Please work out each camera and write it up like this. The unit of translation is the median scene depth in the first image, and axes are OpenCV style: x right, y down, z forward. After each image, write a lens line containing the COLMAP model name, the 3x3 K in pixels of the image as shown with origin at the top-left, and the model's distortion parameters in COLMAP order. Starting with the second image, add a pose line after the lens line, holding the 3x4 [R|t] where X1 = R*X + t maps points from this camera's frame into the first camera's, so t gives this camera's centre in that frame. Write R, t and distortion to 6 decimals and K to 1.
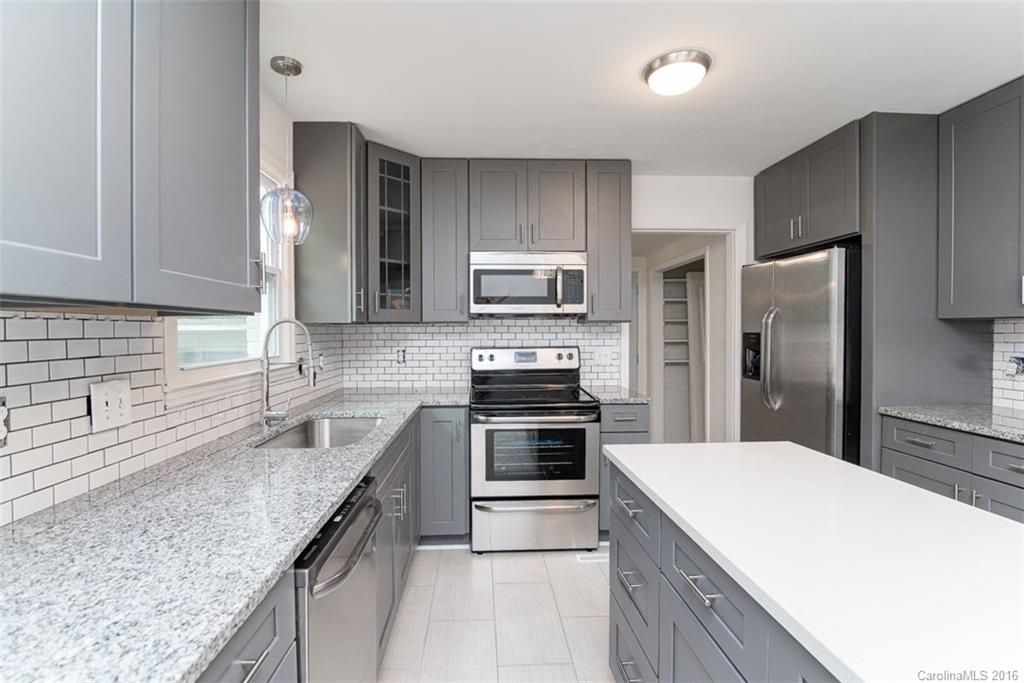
lens RADIAL K [[472.4, 0, 503.0], [0, 472.4, 337.0], [0, 0, 1]] dist [-0.016862, -0.000234]
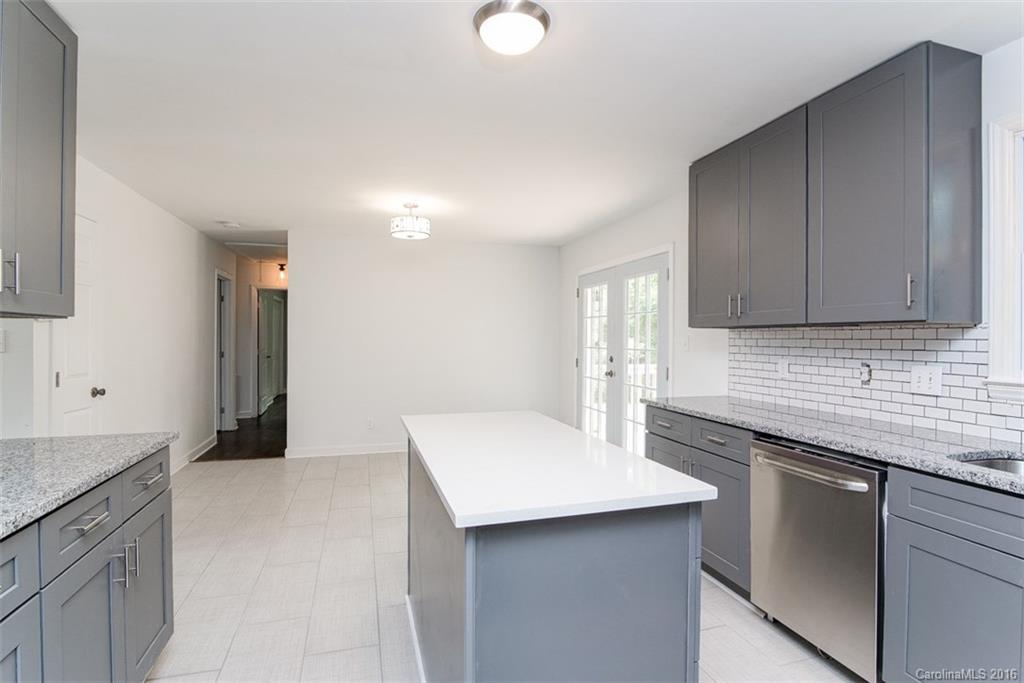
lens RADIAL K [[497.0, 0, 512.0], [0, 497.0, 341.5], [0, 0, 1]] dist [-0.000253, 0.000022]
pose [[-0.968148, 0.009355, -0.250202, 0.432705], [0.003301, 0.999692, 0.024604, -0.015998], [0.250355, 0.022995, -0.967881, 1.006880]]
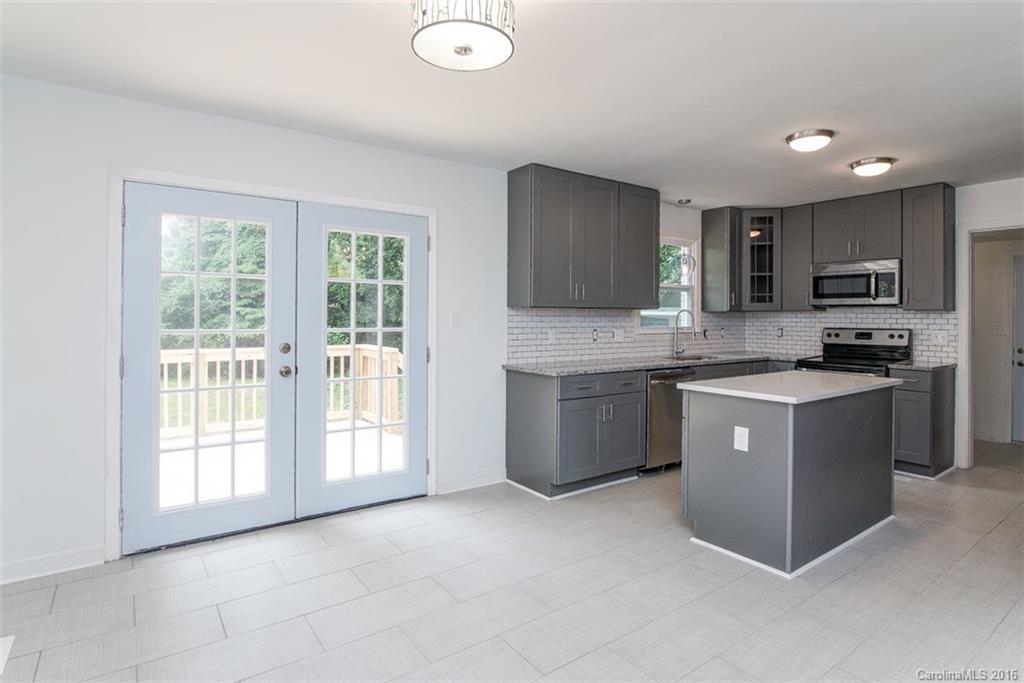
lens RADIAL K [[545.6, 0, 511.8], [0, 545.6, 316.6], [0, 0, 1]] dist [-0.020073, -0.000005]
pose [[0.551691, 0.008687, -0.834003, 0.914433], [-0.020856, 0.999777, -0.003383, 0.015476], [0.833788, 0.019260, 0.551749, -0.827761]]
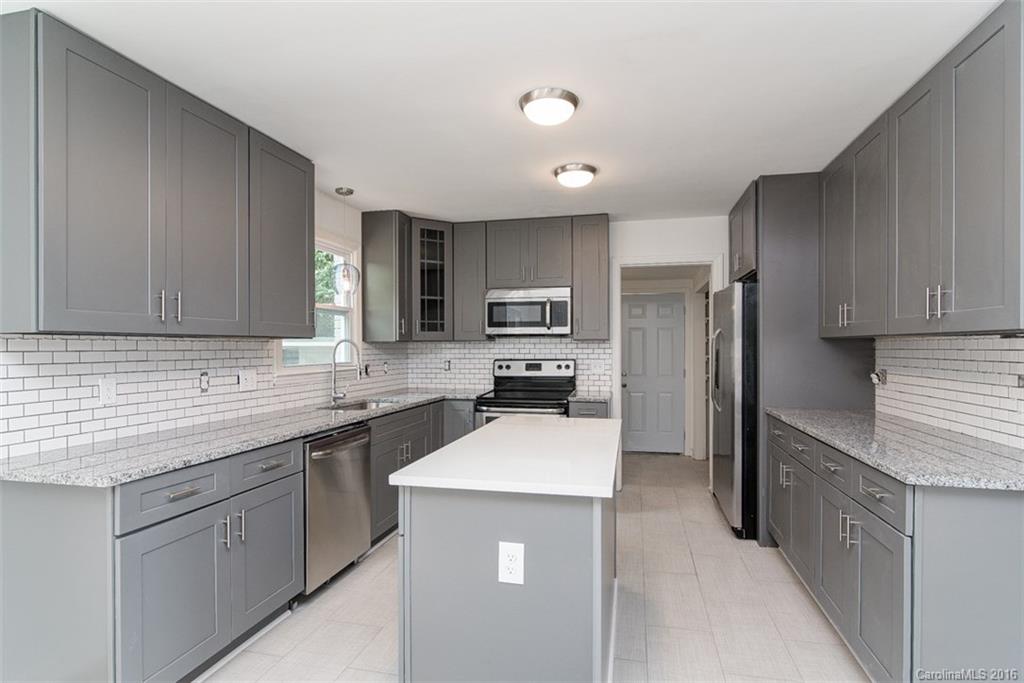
lens RADIAL K [[509.1, 0, 529.0], [0, 509.1, 350.1], [0, 0, 1]] dist [-0.004807, -0.000544]
pose [[0.967254, 0.003746, -0.253783, 0.453694], [-0.005588, 0.999963, -0.006539, 0.005577], [0.253750, 0.007743, 0.967239, -0.424090]]
